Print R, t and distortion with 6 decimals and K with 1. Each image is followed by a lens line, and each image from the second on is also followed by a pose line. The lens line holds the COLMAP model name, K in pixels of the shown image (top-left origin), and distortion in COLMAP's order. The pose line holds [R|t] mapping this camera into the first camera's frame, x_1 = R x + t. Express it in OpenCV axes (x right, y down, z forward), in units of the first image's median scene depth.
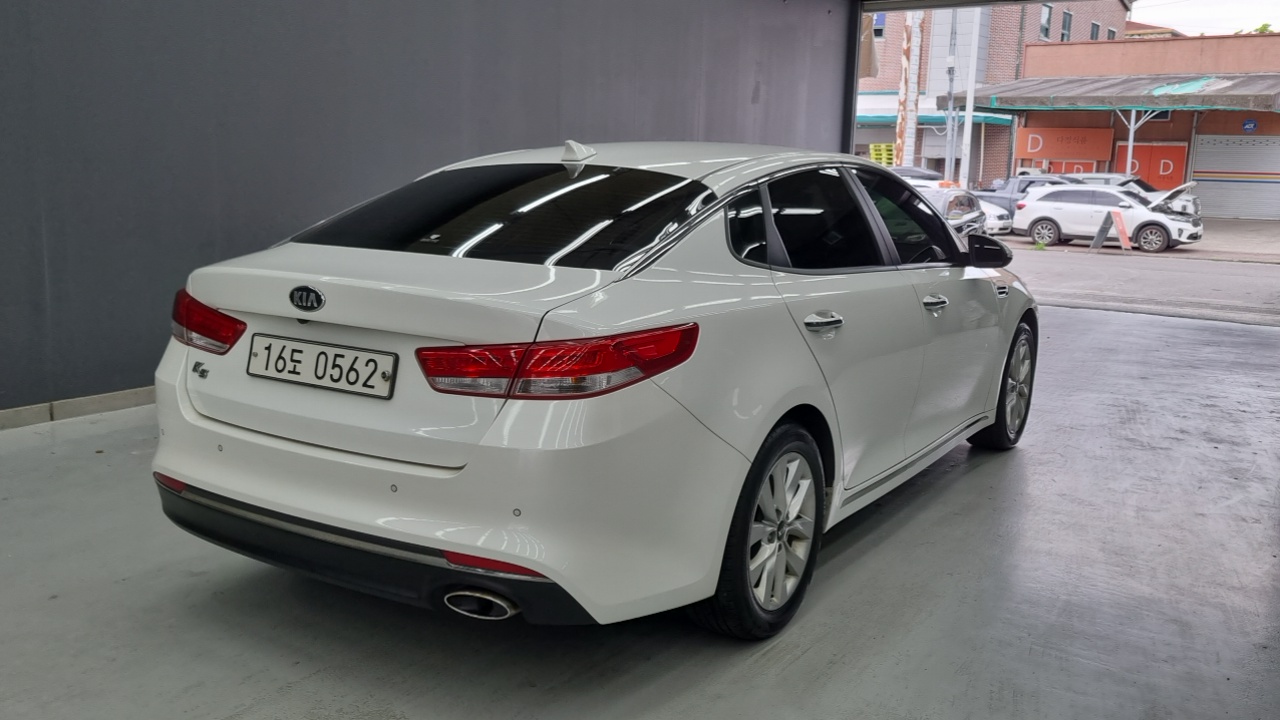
lens RADIAL K [[1004.8, 0, 640.0], [0, 1004.8, 360.0], [0, 0, 1]] dist [-0.002590, -0.000321]
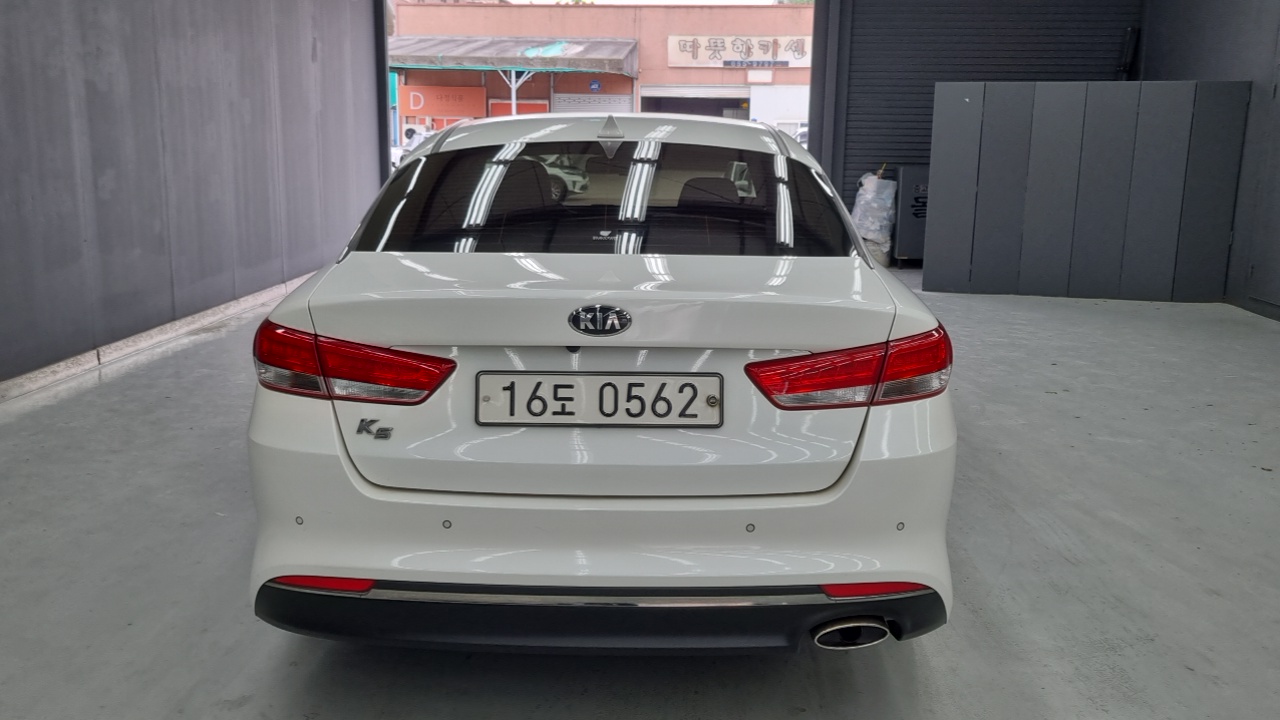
lens RADIAL K [[985.6, 0, 640.0], [0, 985.6, 360.0], [0, 0, 1]] dist [0.057058, -0.000635]
pose [[0.880553, -0.125082, 0.457143, -0.665139], [0.106280, 0.992094, 0.066736, -0.078557], [-0.461877, -0.010180, 0.886886, 0.275355]]
